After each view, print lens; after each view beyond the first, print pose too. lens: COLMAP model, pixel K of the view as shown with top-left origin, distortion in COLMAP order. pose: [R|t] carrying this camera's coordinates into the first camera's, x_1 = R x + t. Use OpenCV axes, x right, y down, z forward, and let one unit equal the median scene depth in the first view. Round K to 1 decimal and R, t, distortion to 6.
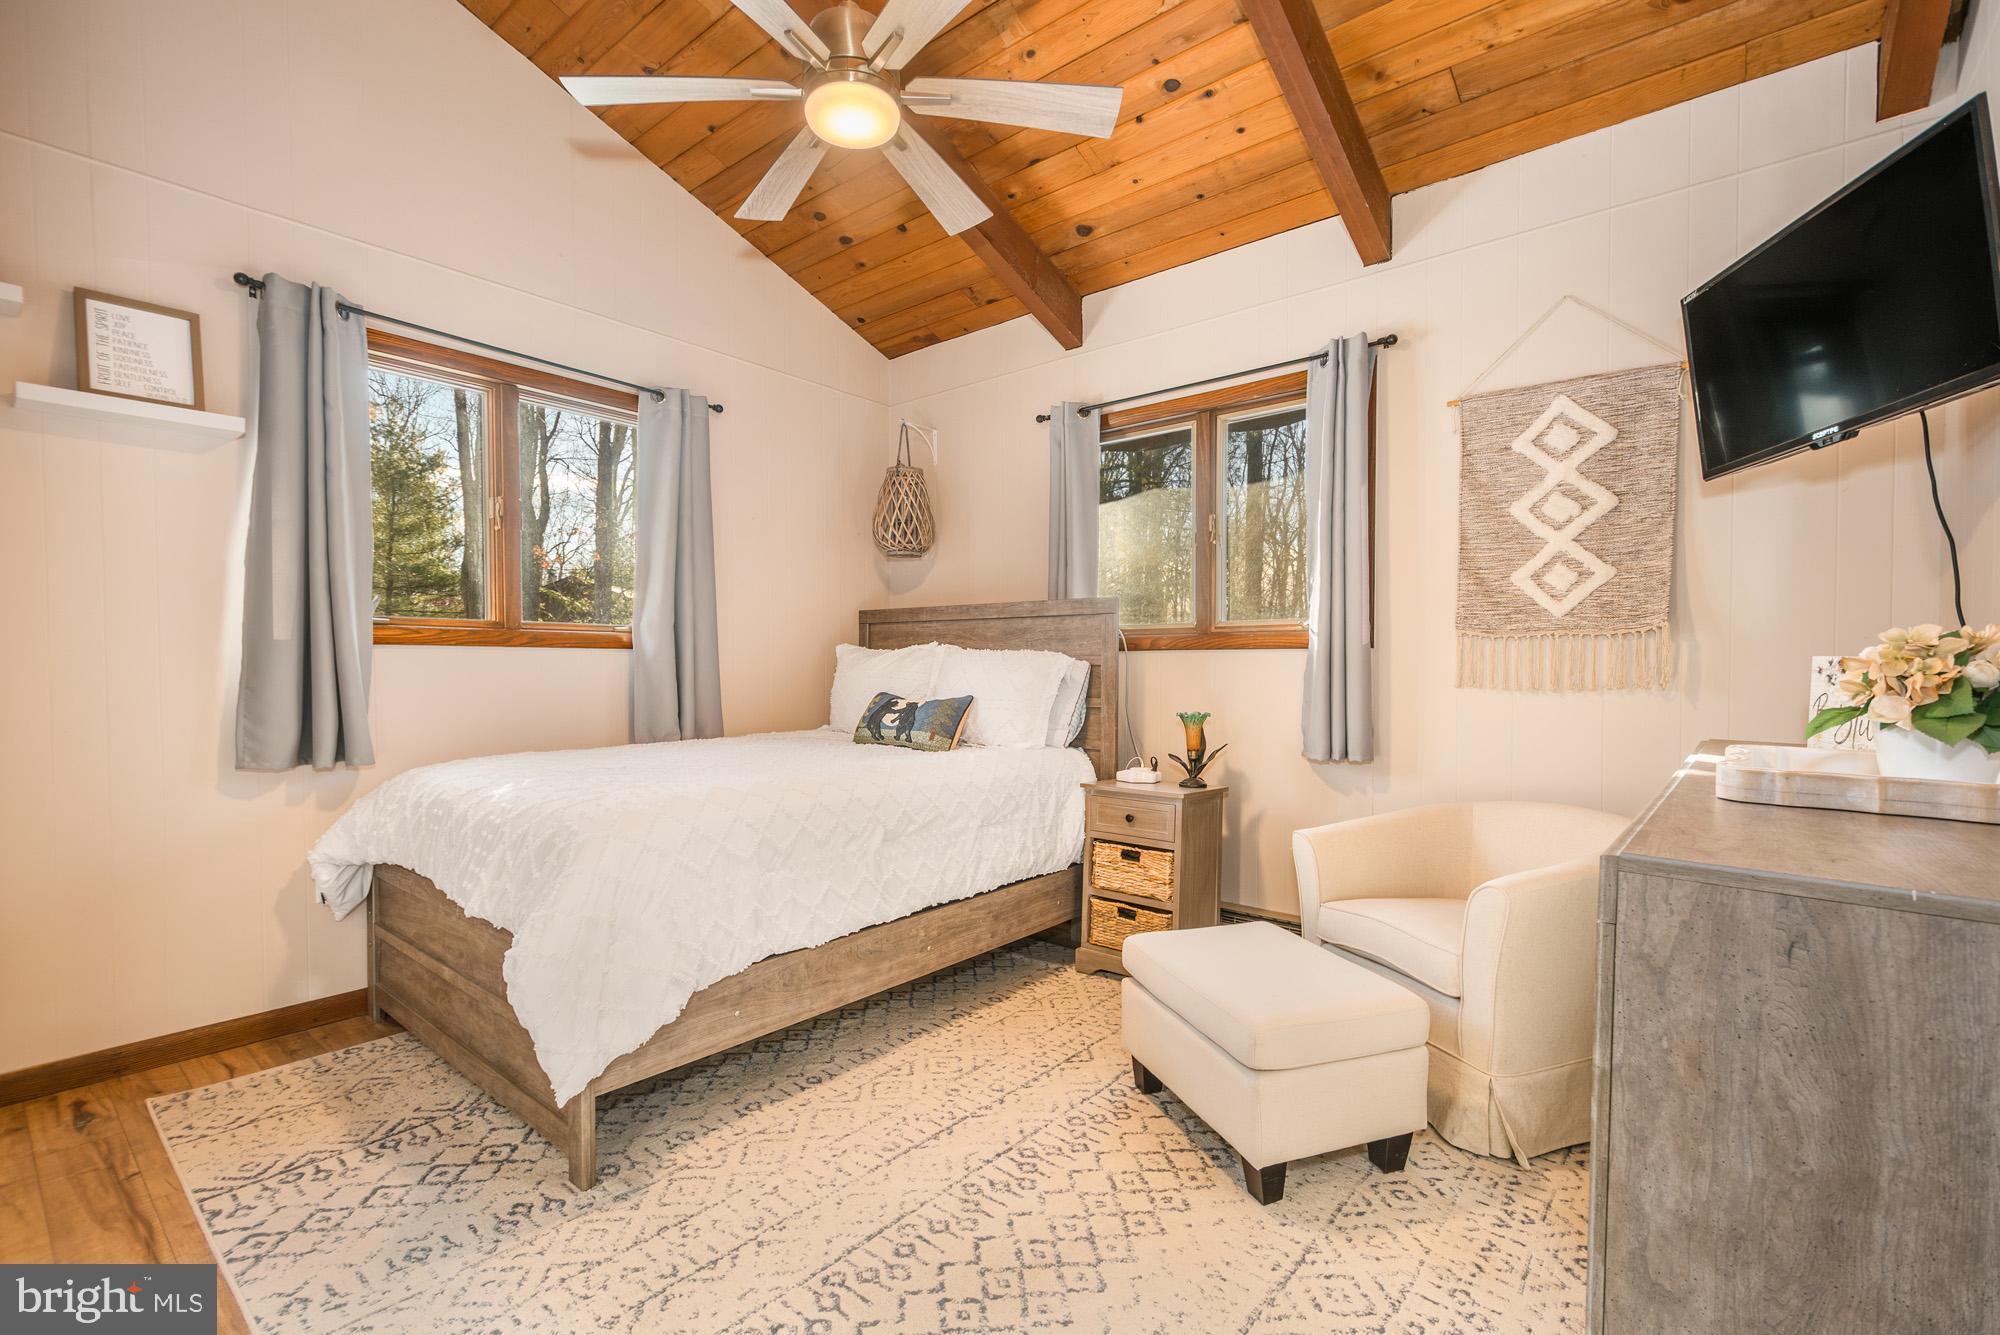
lens RADIAL K [[887.9, 0, 1014.6], [0, 887.9, 691.8], [0, 0, 1]] dist [0.000804, -0.000839]
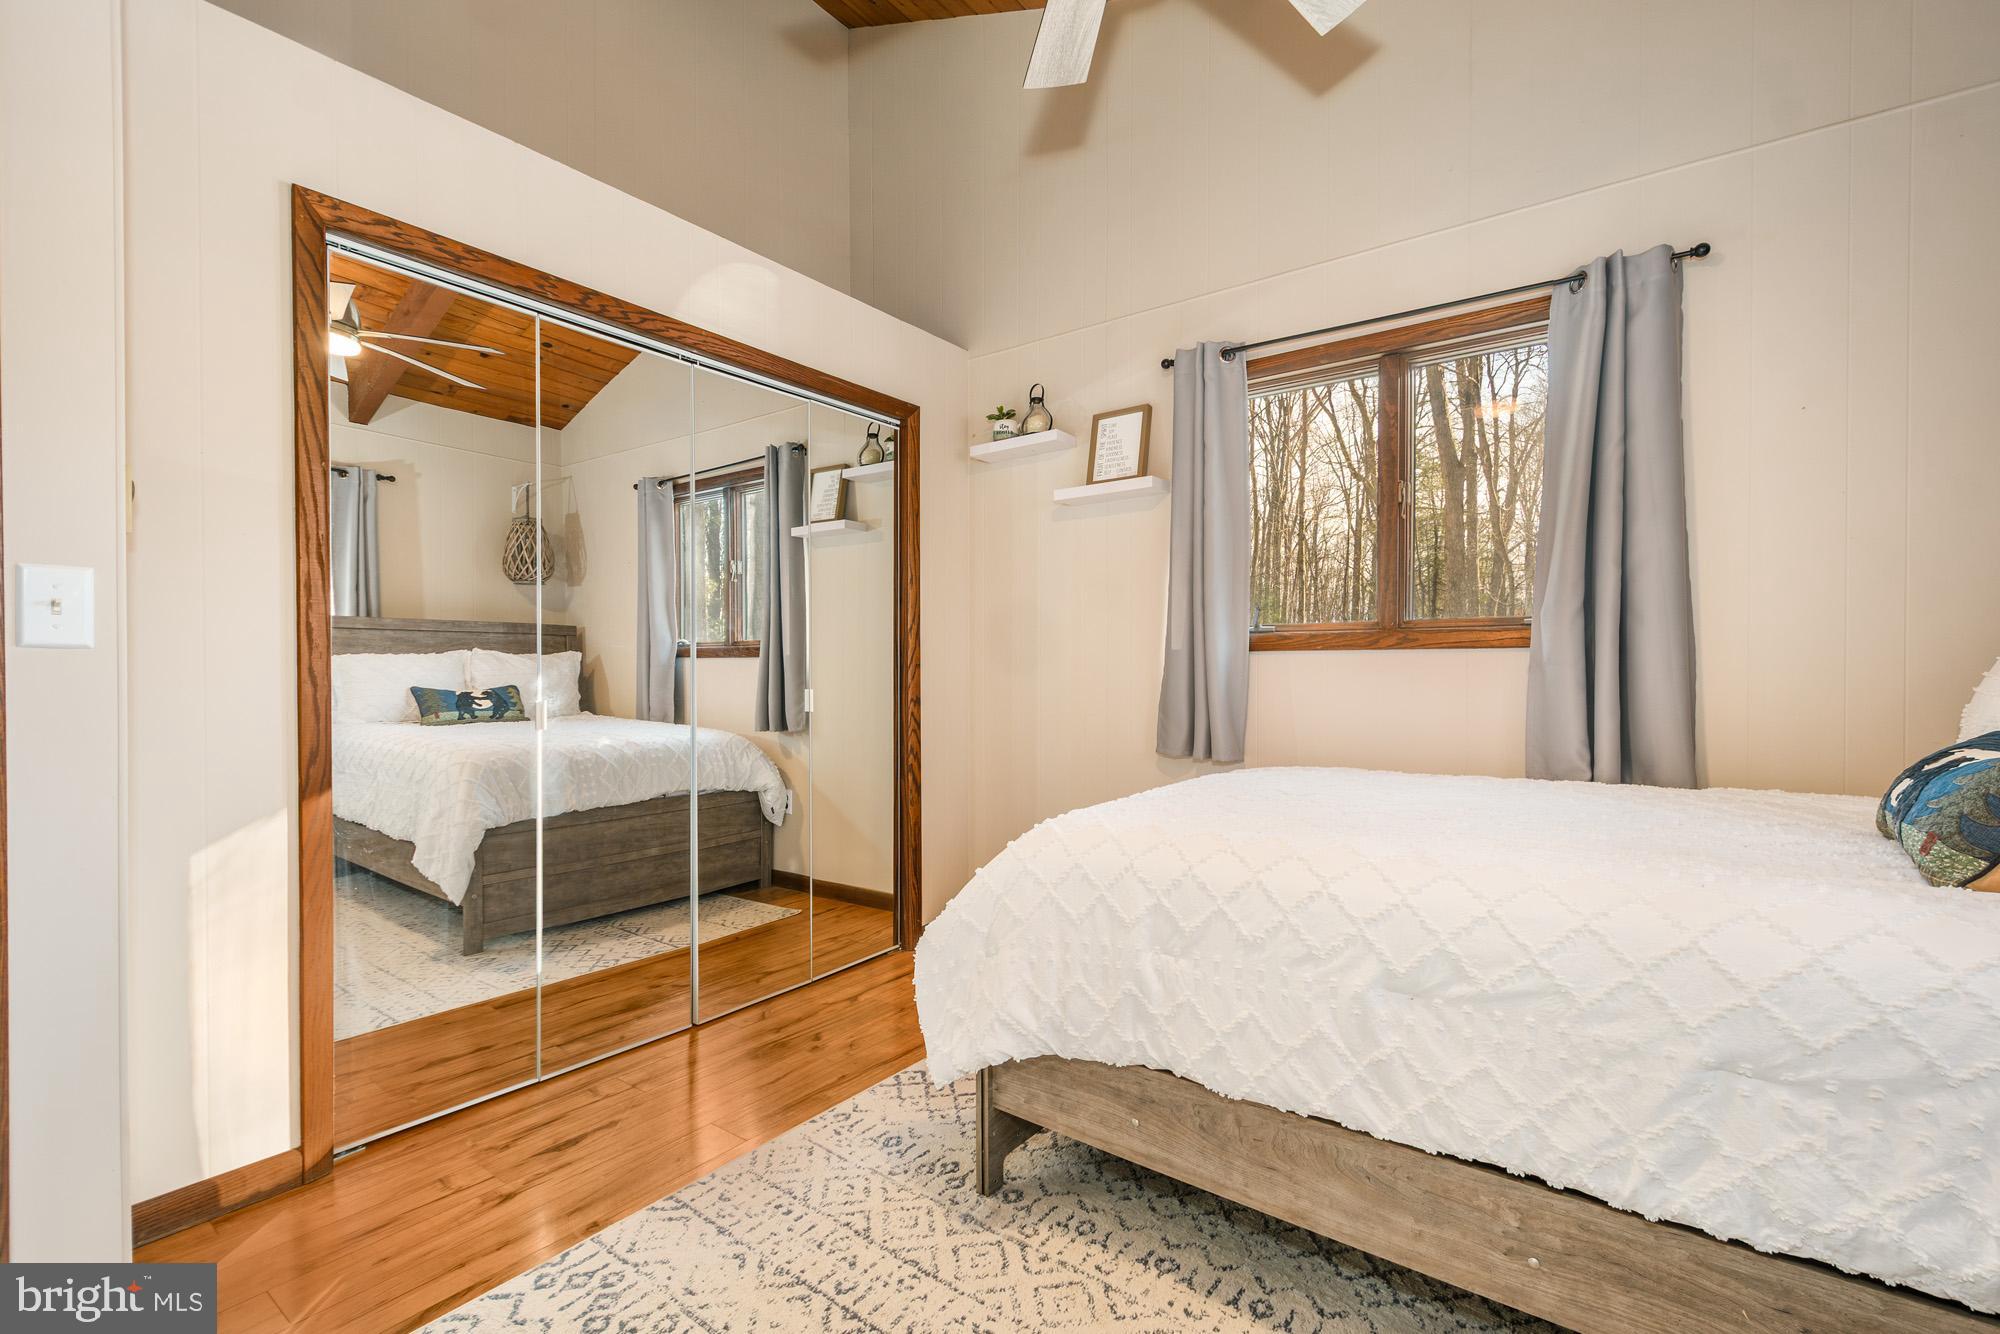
lens RADIAL K [[887.9, 0, 1014.6], [0, 887.9, 691.3], [0, 0, 1]] dist [0.000804, -0.000839]
pose [[0.041686, 0.019106, -0.998948, 0.387799], [-0.029714, 0.999399, 0.017875, -0.017664], [0.998689, 0.028938, 0.042229, 0.748863]]
